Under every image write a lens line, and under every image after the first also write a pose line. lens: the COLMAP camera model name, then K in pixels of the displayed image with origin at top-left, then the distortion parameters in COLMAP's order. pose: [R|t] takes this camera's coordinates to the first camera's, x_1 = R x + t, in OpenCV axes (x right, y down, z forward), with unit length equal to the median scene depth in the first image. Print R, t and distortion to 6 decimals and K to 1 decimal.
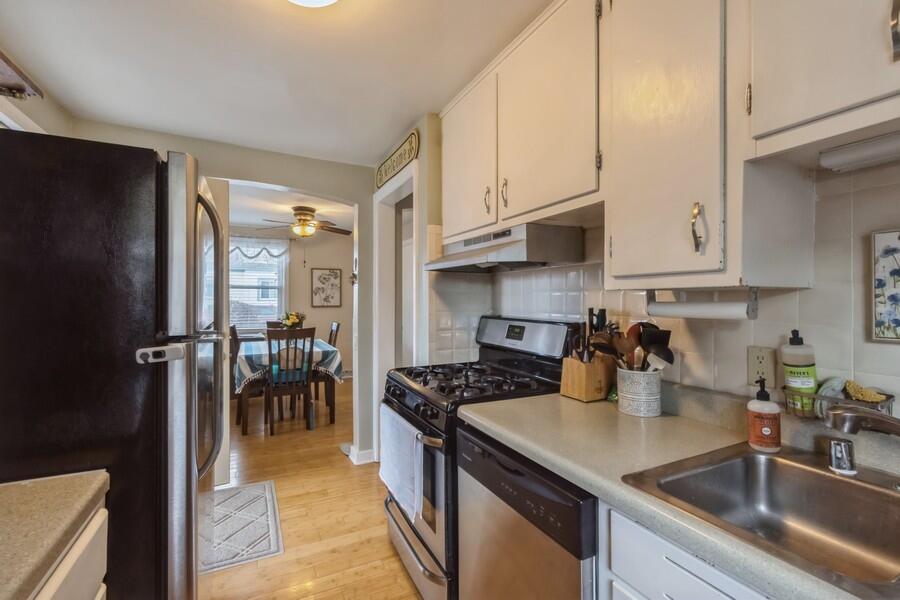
lens RADIAL K [[396.3, 0, 450.0], [0, 396.3, 300.0], [0, 0, 1]] dist [0.000162, -0.000001]
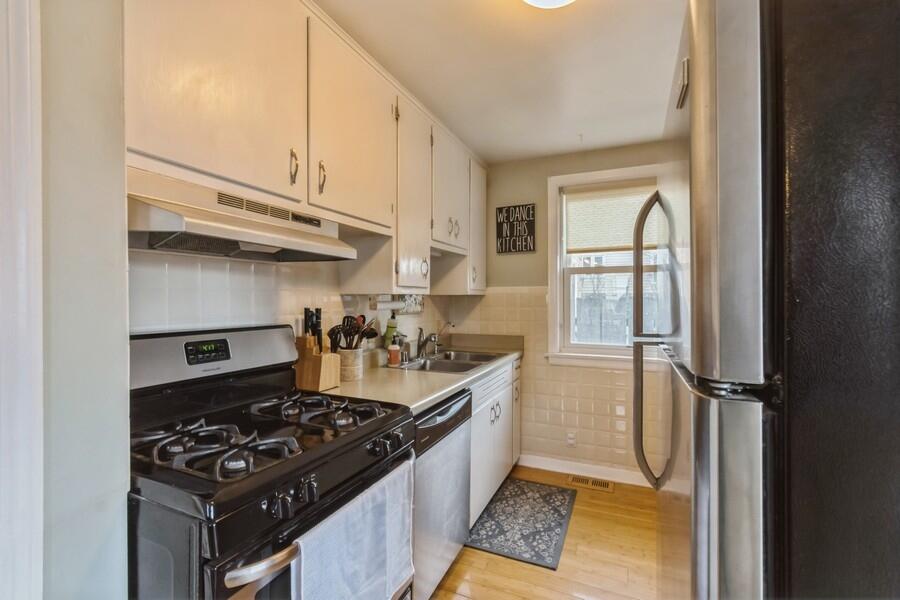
lens RADIAL K [[396.3, 0, 450.0], [0, 396.3, 300.0], [0, 0, 1]] dist [0.000162, -0.000001]
pose [[-0.629583, 0.001110, 0.776932, -0.382117], [0.004095, 0.999990, 0.001889, -0.001197], [-0.776922, 0.004371, -0.629581, 0.713377]]
